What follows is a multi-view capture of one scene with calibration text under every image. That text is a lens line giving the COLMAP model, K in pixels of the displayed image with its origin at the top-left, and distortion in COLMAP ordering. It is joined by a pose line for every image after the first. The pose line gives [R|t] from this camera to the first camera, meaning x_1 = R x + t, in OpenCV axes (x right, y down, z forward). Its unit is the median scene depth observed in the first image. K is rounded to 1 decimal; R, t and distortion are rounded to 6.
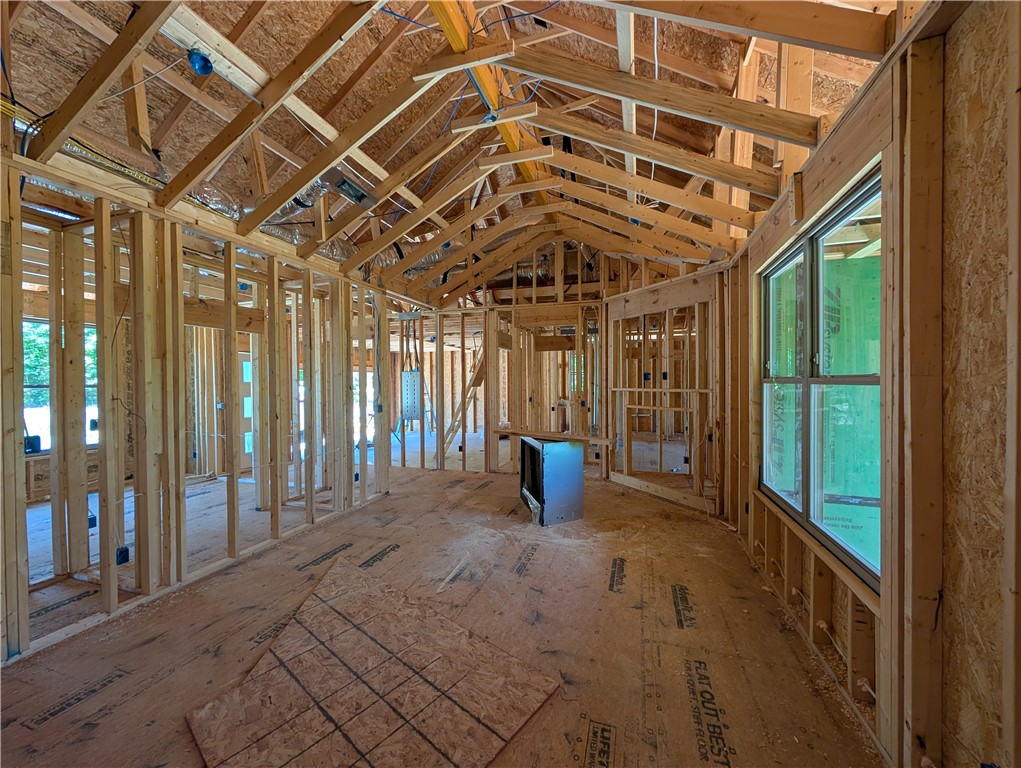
lens RADIAL K [[386.2, 0, 513.8], [0, 386.2, 385.7], [0, 0, 1]] dist [0.002805, -0.000464]
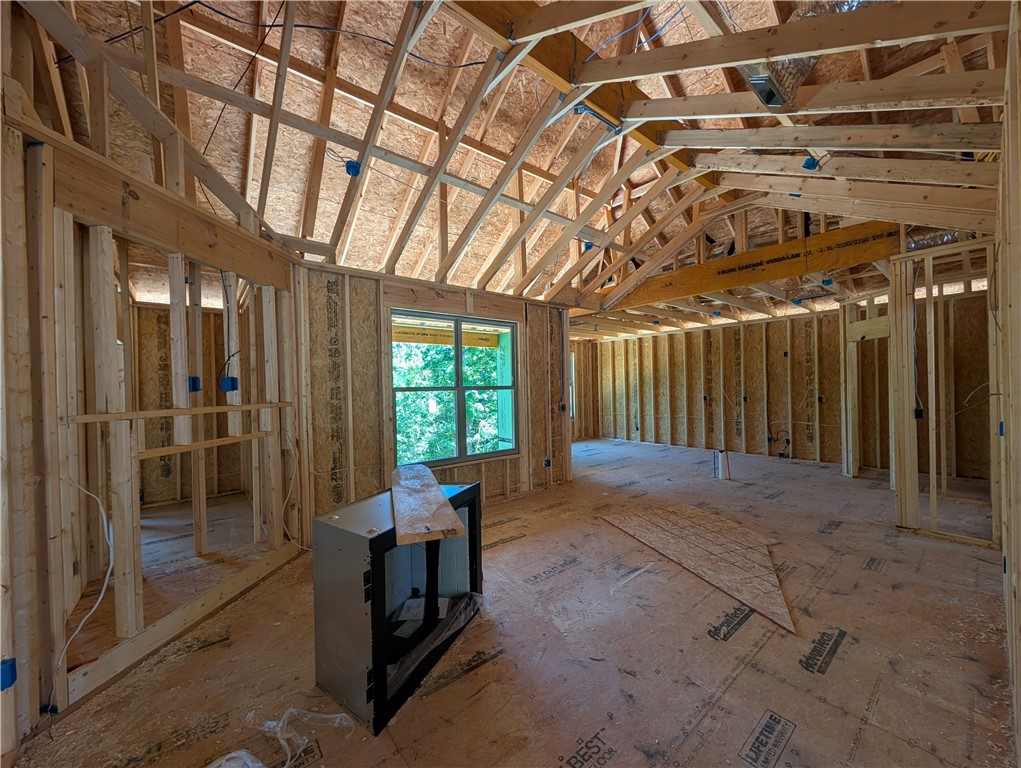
lens RADIAL K [[386.2, 0, 514.2], [0, 386.2, 386.9], [0, 0, 1]] dist [0.002805, -0.000464]
pose [[-0.840412, 0.022174, 0.541494, -0.382067], [0.029510, 0.999553, 0.004869, -0.015488], [-0.541143, 0.020071, -0.840691, 1.713887]]
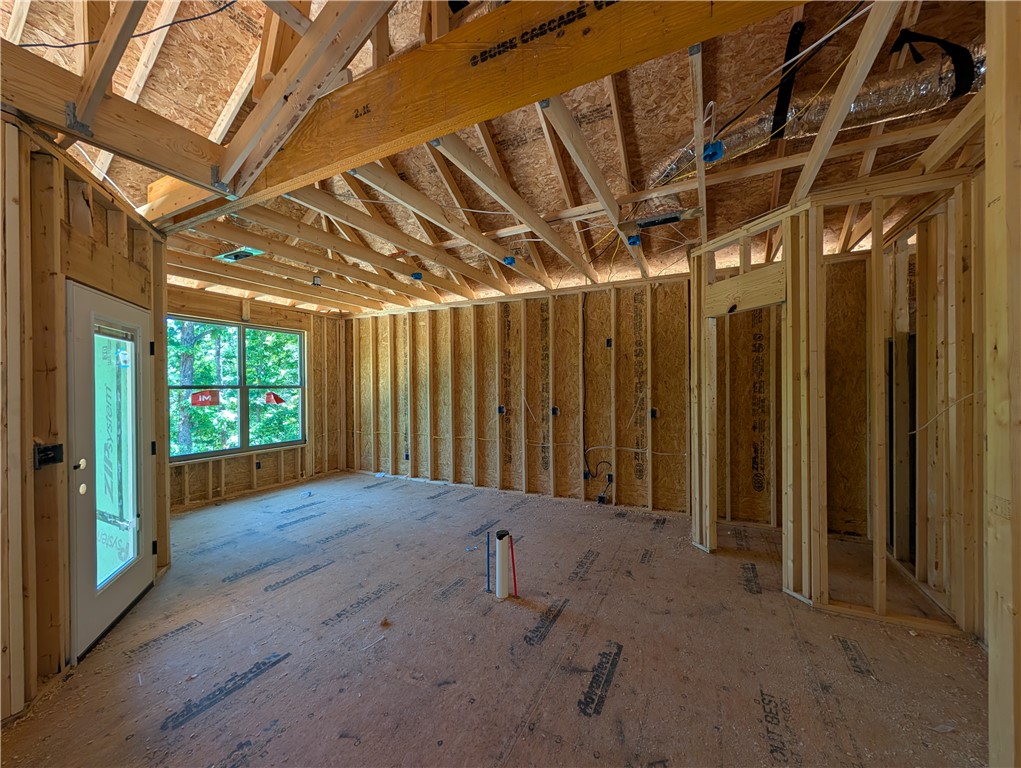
lens RADIAL K [[386.2, 0, 511.9], [0, 386.2, 386.2], [0, 0, 1]] dist [0.002805, -0.000464]
pose [[-0.986022, 0.012011, 0.166180, -0.378880], [0.013308, 0.999889, 0.006695, -0.007377], [-0.166081, 0.008813, -0.986073, 1.072507]]
